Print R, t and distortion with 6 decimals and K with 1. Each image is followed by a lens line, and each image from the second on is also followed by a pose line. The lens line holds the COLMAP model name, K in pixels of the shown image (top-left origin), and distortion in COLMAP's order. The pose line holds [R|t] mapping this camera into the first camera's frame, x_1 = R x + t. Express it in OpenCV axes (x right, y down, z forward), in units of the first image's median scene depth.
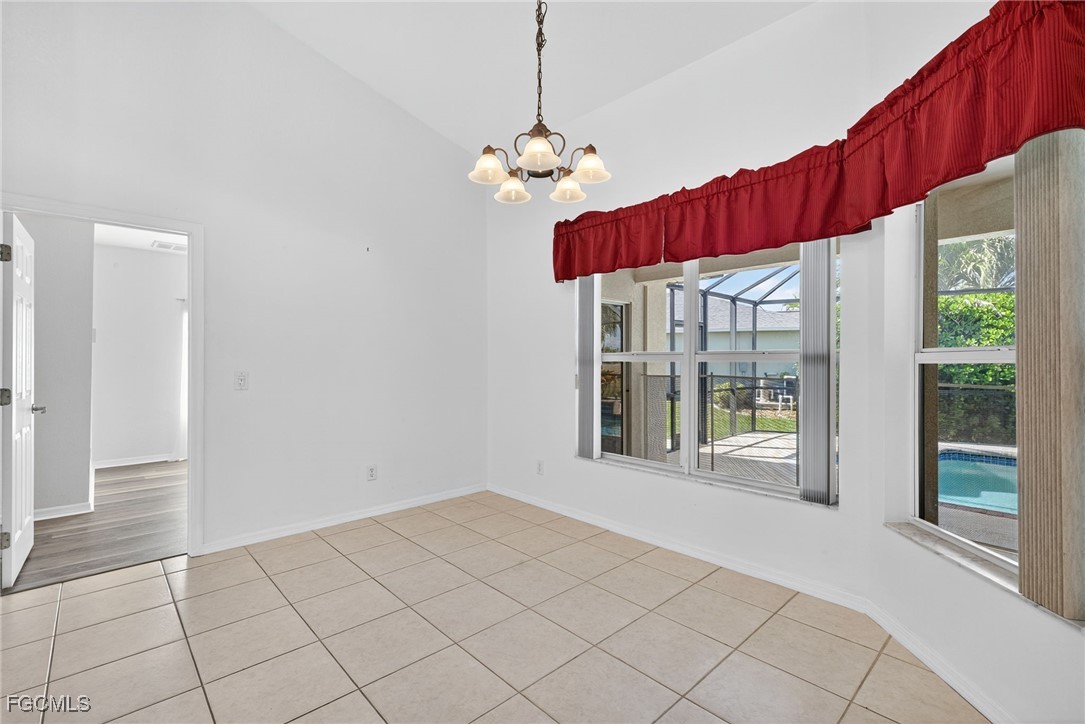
lens RADIAL K [[478.2, 0, 535.4], [0, 478.2, 359.7], [0, 0, 1]] dist [0.000291, 0.000188]
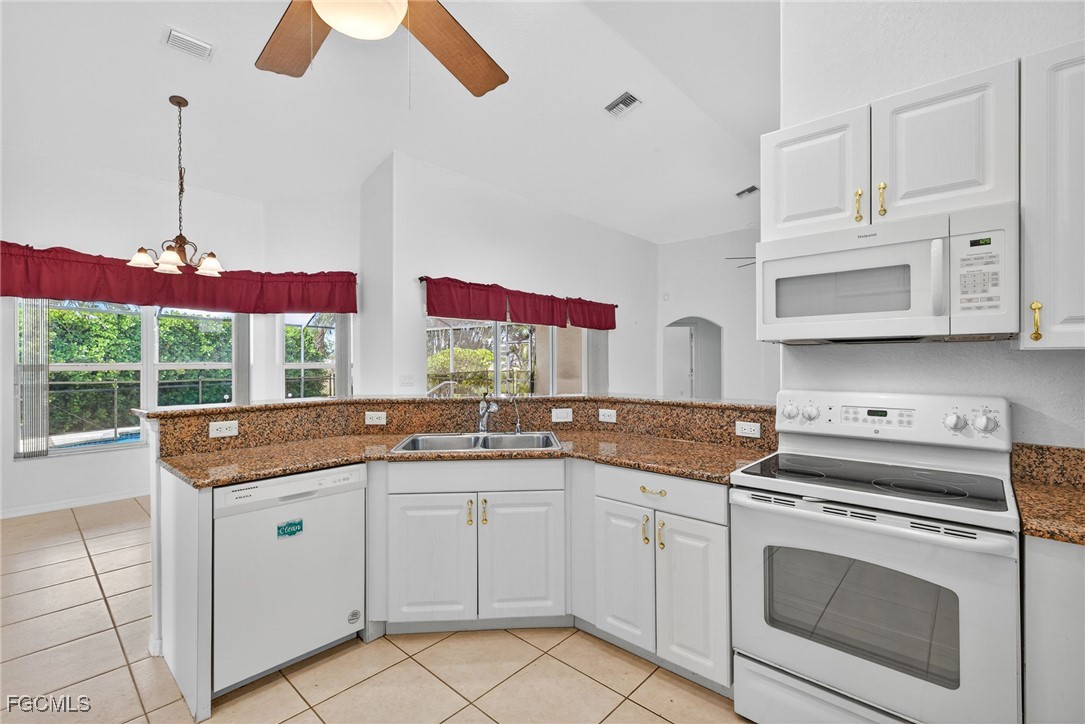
lens RADIAL K [[478.2, 0, 535.4], [0, 478.2, 359.7], [0, 0, 1]] dist [0.000291, 0.000188]
pose [[-0.069044, 0.001981, 0.997612, -0.345541], [0.000635, 0.999998, -0.001942, -0.006325], [-0.997613, 0.000499, -0.069045, -0.032759]]
